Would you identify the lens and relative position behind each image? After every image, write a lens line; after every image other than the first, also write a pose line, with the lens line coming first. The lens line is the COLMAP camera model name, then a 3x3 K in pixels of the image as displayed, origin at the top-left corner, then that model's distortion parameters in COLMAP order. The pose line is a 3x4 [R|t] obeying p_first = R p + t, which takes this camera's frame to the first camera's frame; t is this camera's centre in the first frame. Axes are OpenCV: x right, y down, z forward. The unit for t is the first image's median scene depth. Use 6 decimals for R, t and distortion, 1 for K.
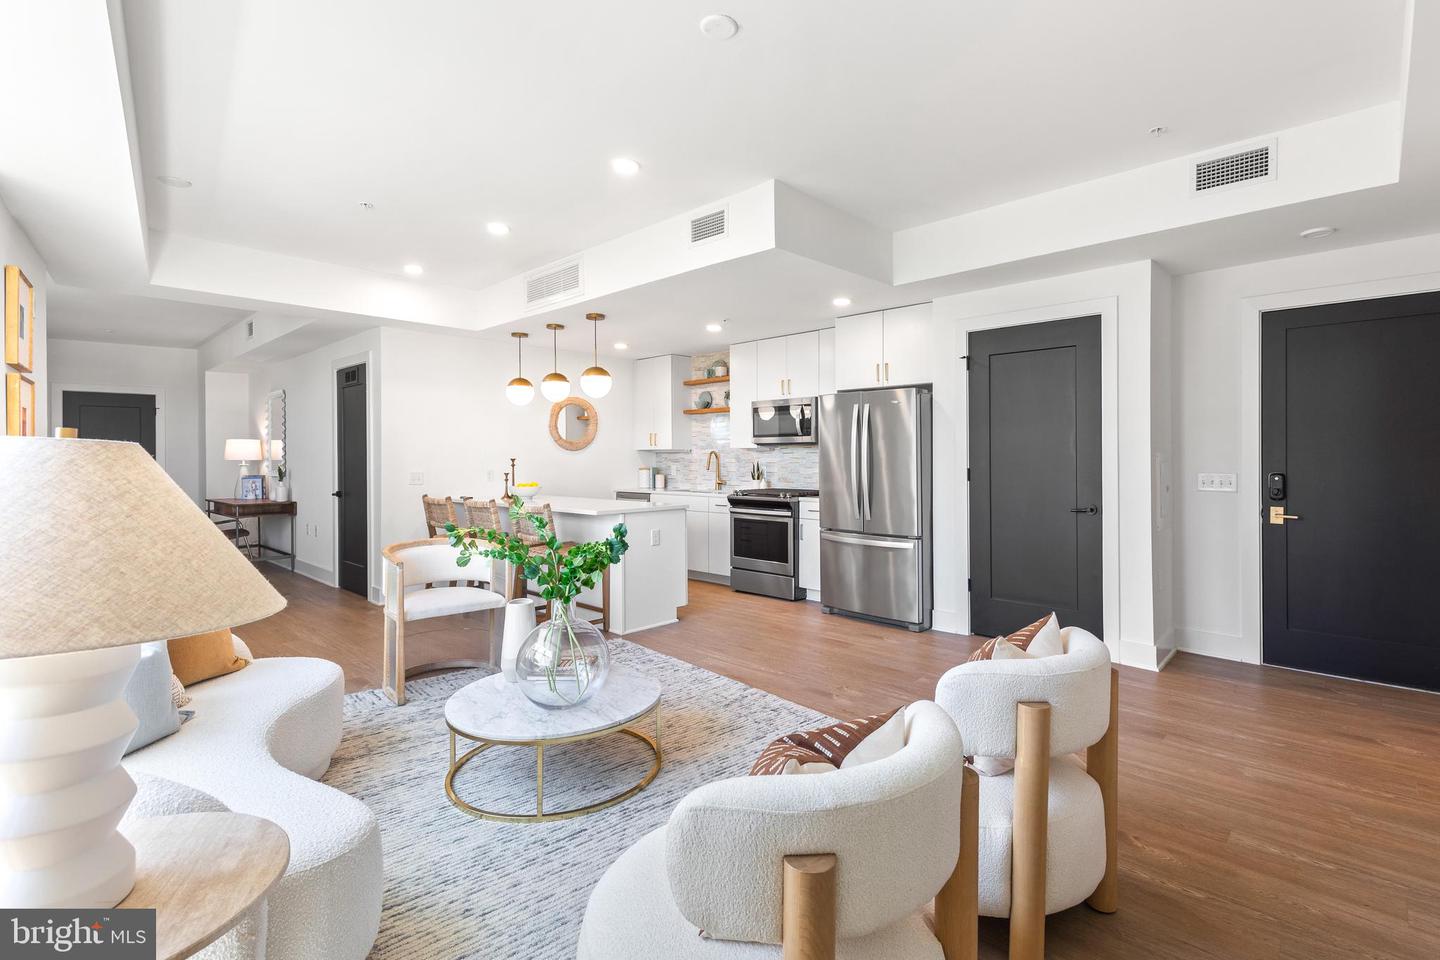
lens RADIAL K [[673.7, 0, 720.7], [0, 673.7, 472.0], [0, 0, 1]] dist [-0.000444, 0.000080]
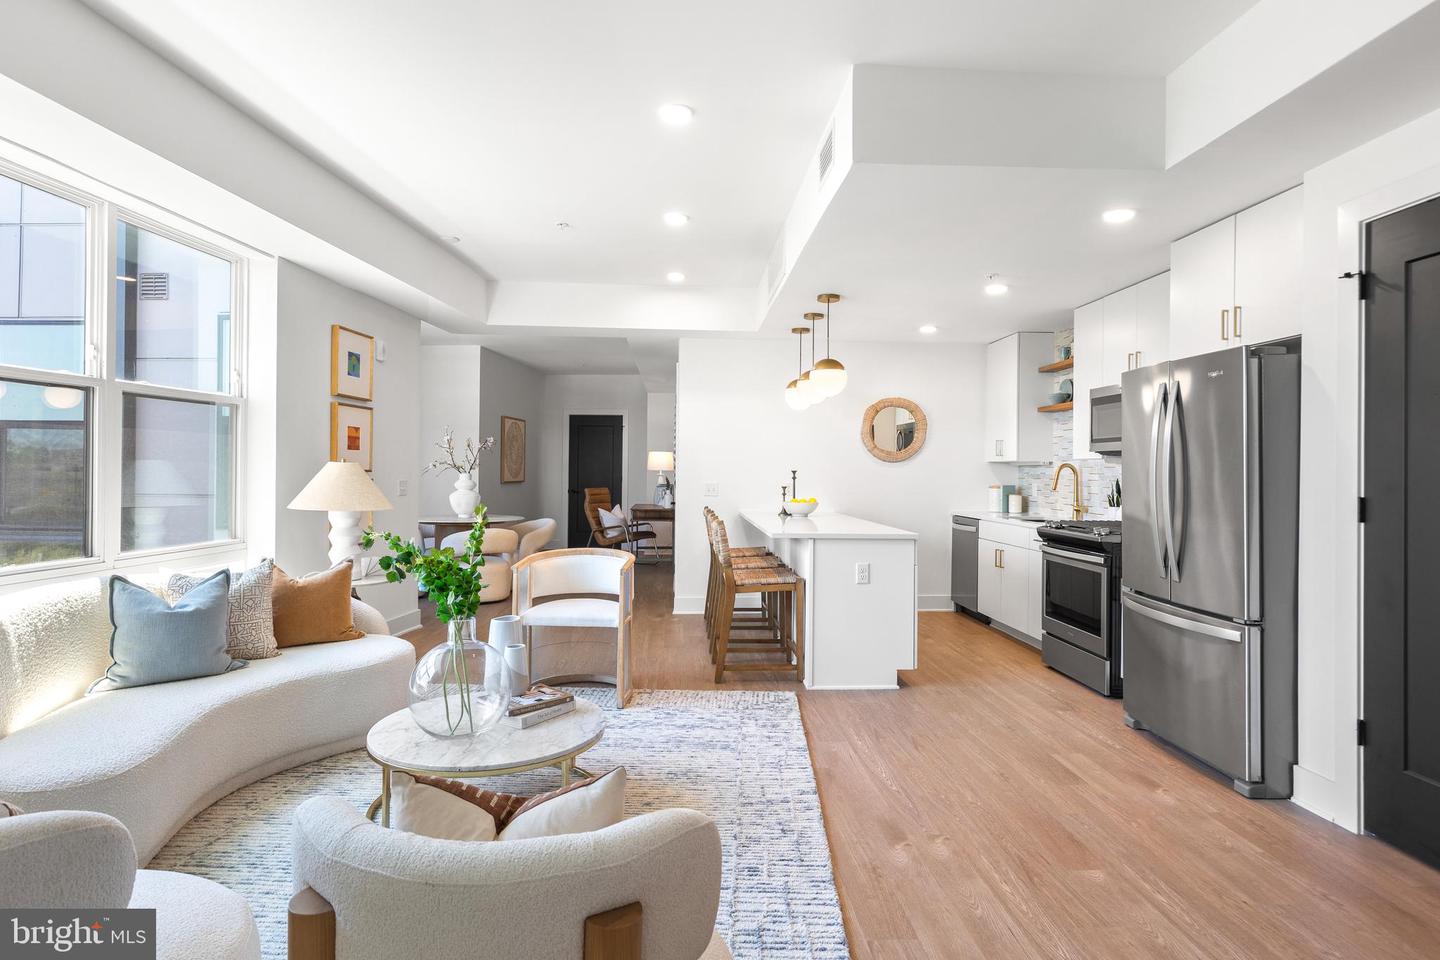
lens RADIAL K [[759.3, 0, 720.0], [0, 759.3, 480.0], [0, 0, 1]] dist [-0.001632, 0.000598]
pose [[0.733137, 0.019199, -0.679809, 0.387046], [-0.026793, 0.999641, -0.000663, -0.005291], [0.679553, 0.018700, 0.733388, 0.256910]]
